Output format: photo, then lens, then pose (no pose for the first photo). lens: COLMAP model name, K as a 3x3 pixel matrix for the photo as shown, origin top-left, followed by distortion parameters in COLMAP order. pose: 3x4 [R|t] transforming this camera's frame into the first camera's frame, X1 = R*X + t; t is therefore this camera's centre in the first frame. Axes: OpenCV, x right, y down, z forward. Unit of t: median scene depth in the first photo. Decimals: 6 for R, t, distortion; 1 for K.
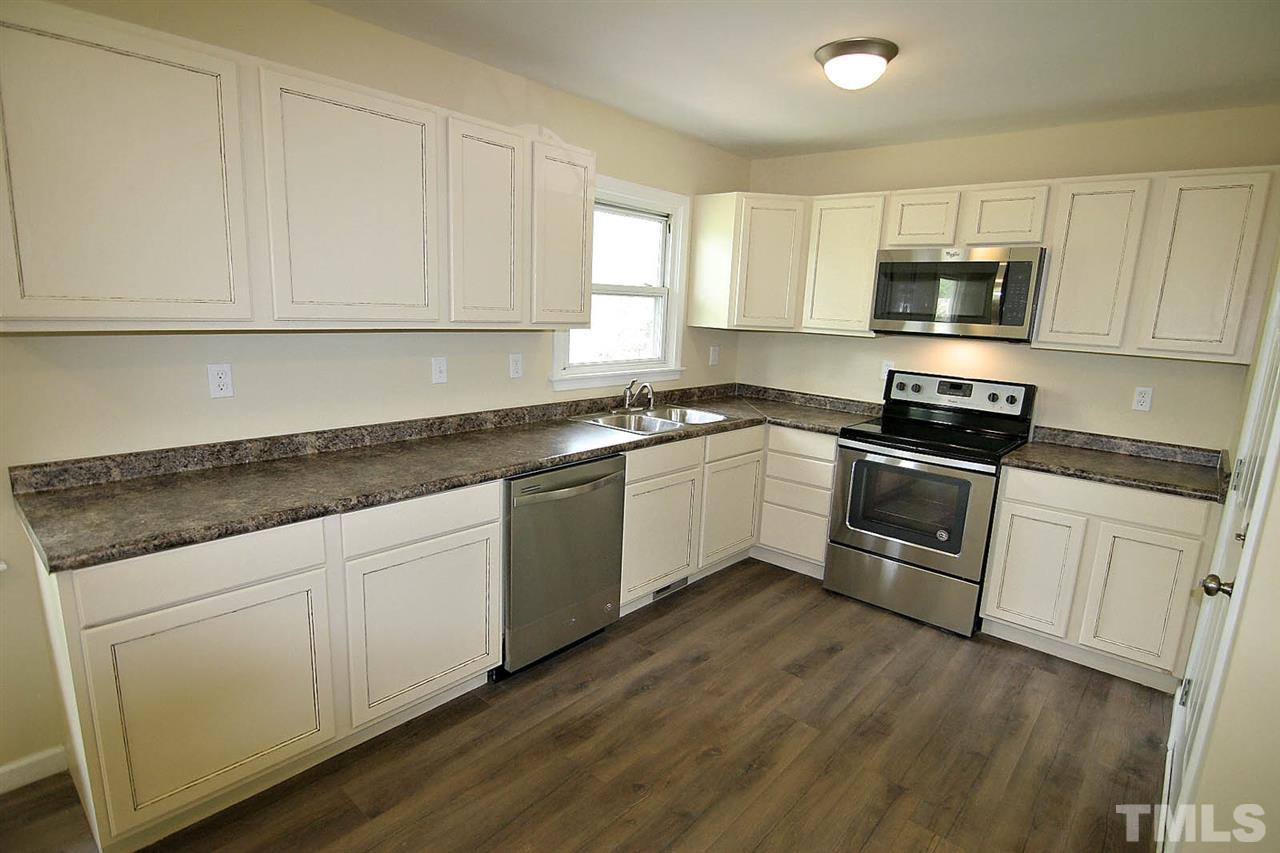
lens RADIAL K [[649.2, 0, 649.5], [0, 649.2, 433.5], [0, 0, 1]] dist [-0.009877, -0.008826]
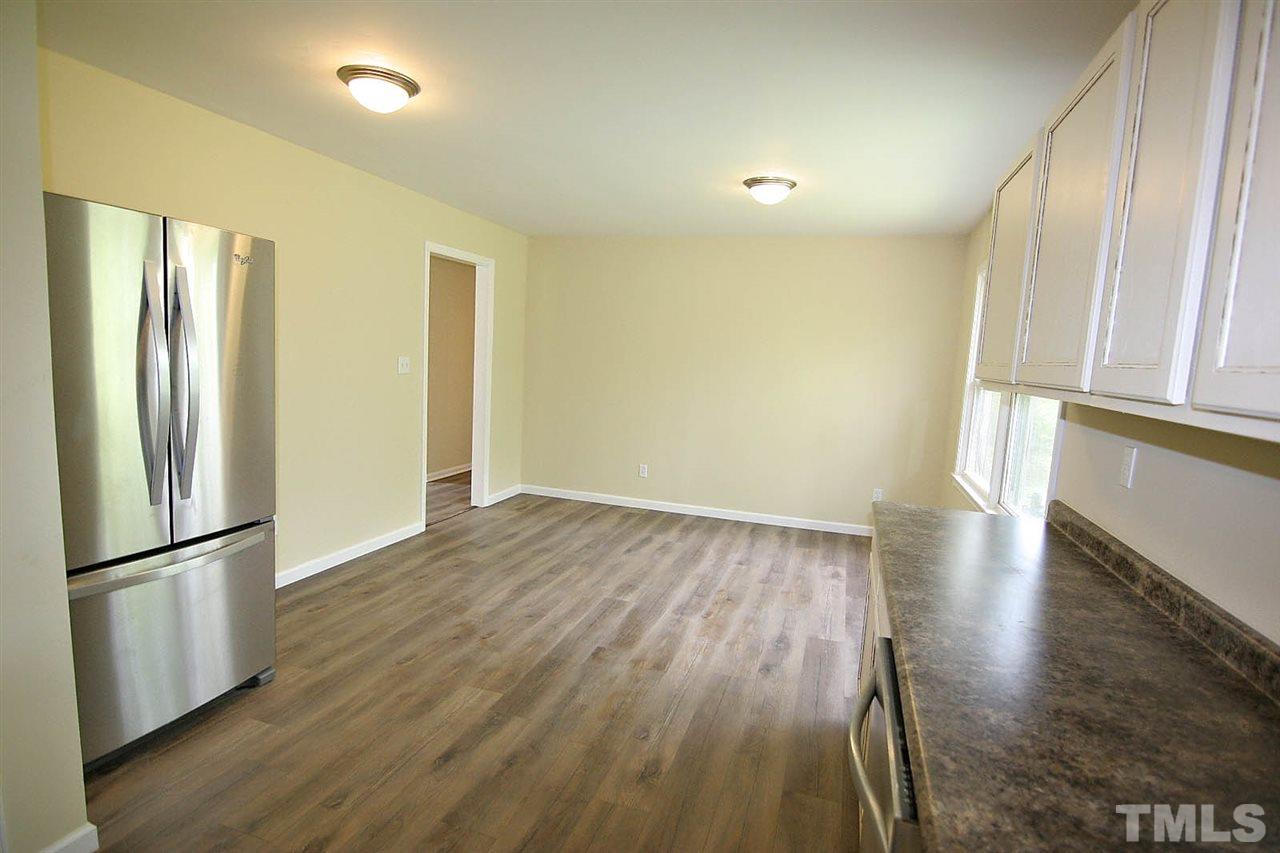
lens RADIAL K [[649.2, 0, 652.3], [0, 649.2, 439.7], [0, 0, 1]] dist [-0.009877, -0.008826]
pose [[-0.908960, -0.042050, -0.414756, 0.188873], [-0.176905, 0.939786, 0.292415, -0.188449], [0.377486, 0.339166, -0.861667, 1.099391]]
